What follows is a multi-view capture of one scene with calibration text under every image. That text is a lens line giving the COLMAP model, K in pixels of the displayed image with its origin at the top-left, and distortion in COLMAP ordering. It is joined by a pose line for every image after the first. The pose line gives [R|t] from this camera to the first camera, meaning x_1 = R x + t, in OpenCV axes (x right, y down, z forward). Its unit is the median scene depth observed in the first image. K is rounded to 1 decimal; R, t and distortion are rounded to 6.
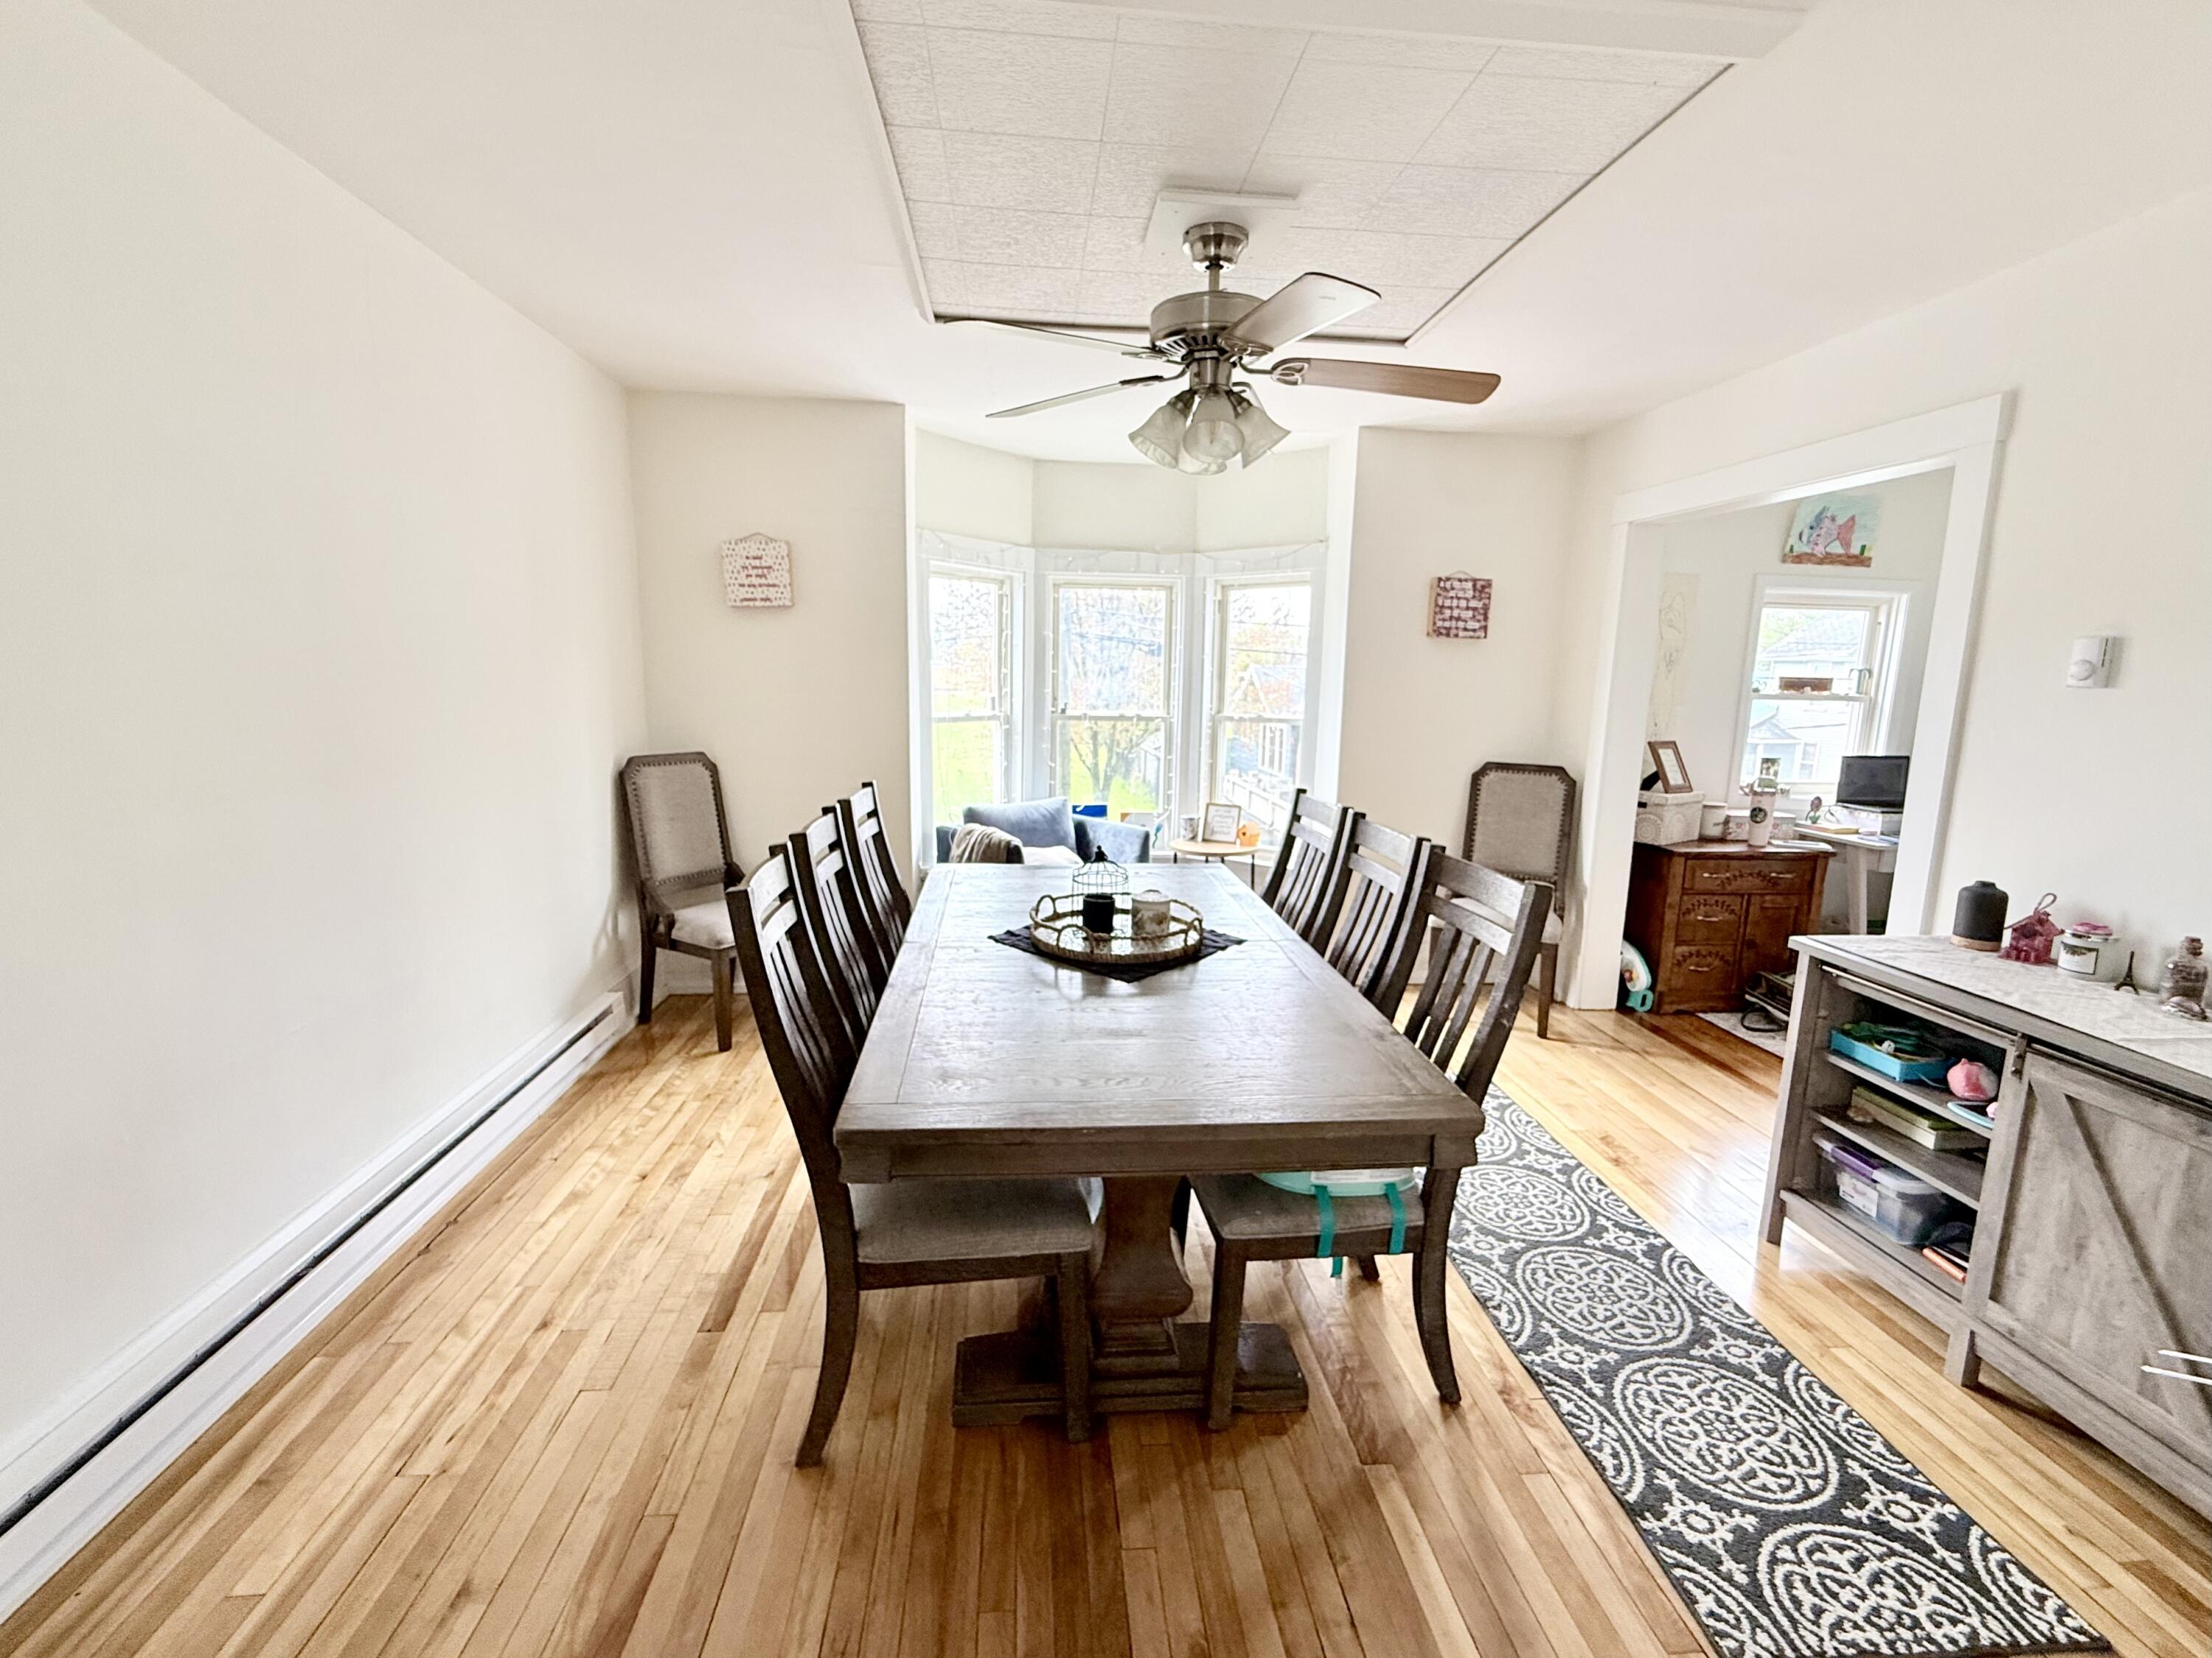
lens RADIAL K [[978.6, 0, 1106.0], [0, 978.6, 829.0], [0, 0, 1]] dist [-0.001153, -0.000042]
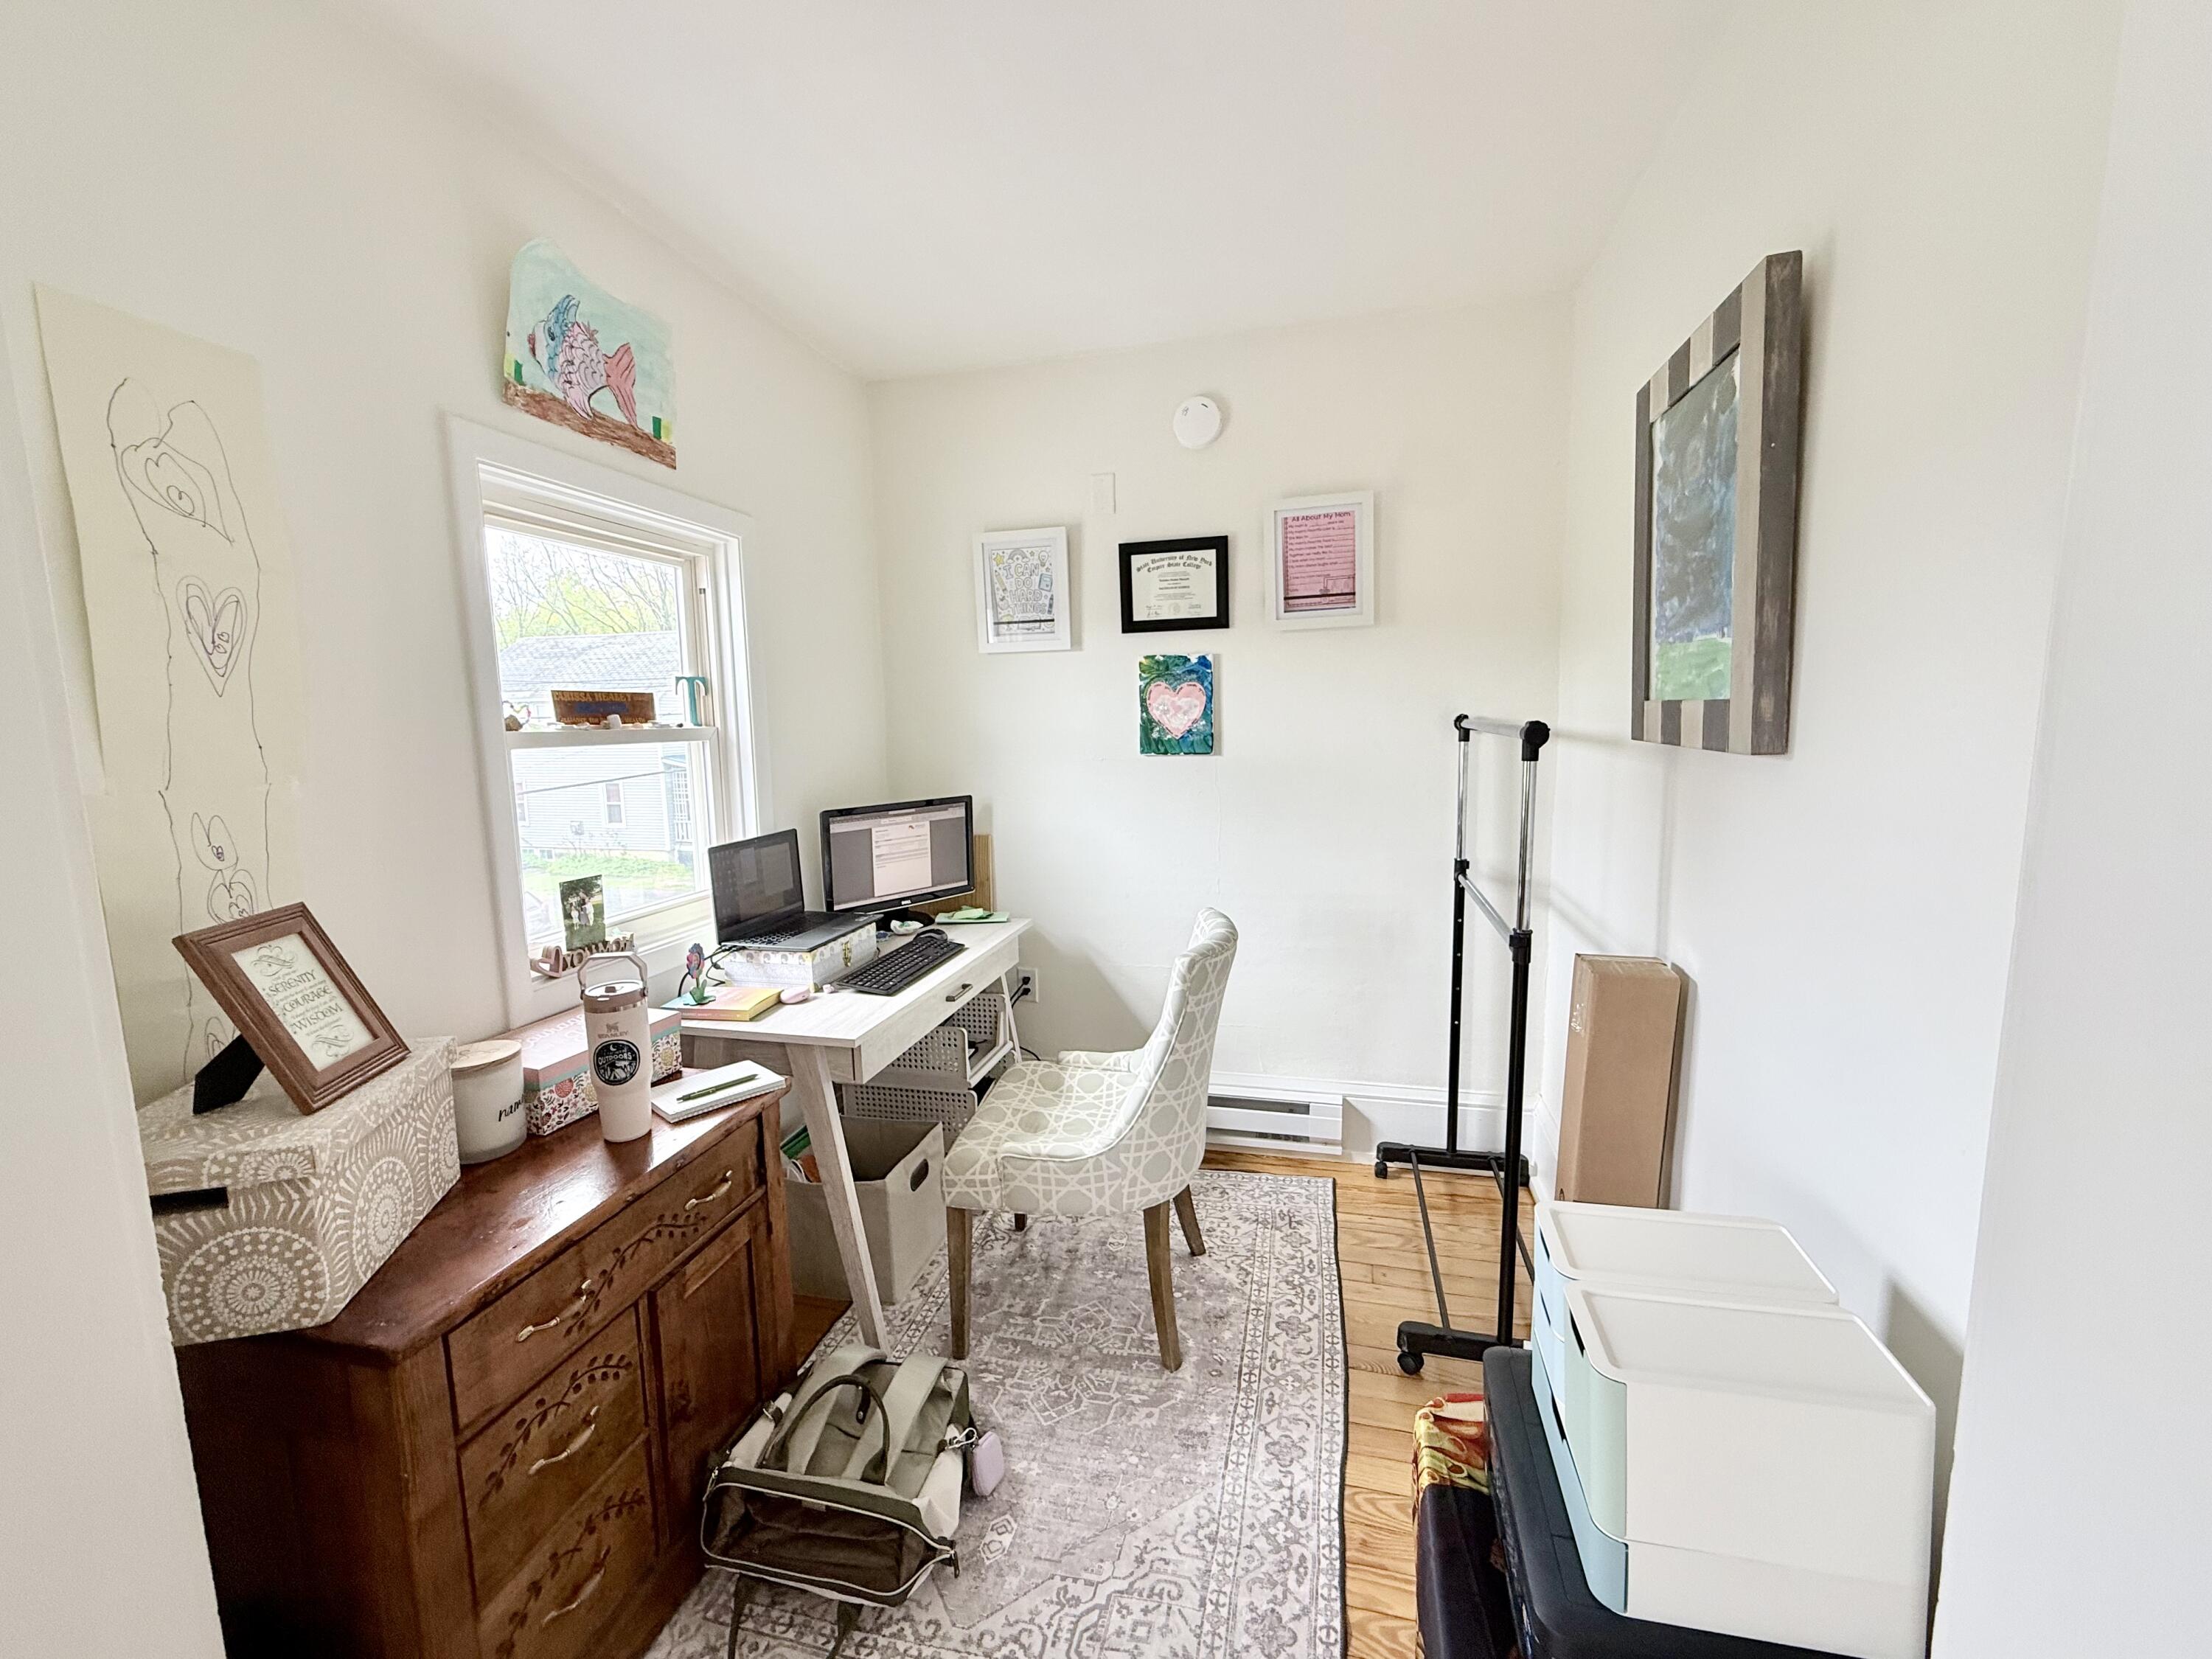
lens RADIAL K [[895.2, 0, 1106.0], [0, 895.2, 829.5], [0, 0, 1]] dist [-0.001800, -0.000042]
pose [[0.337378, -0.145508, 0.930056, 0.410294], [0.179446, 0.979806, 0.088197, -0.090182], [-0.924108, 0.137139, 0.356676, 0.666787]]
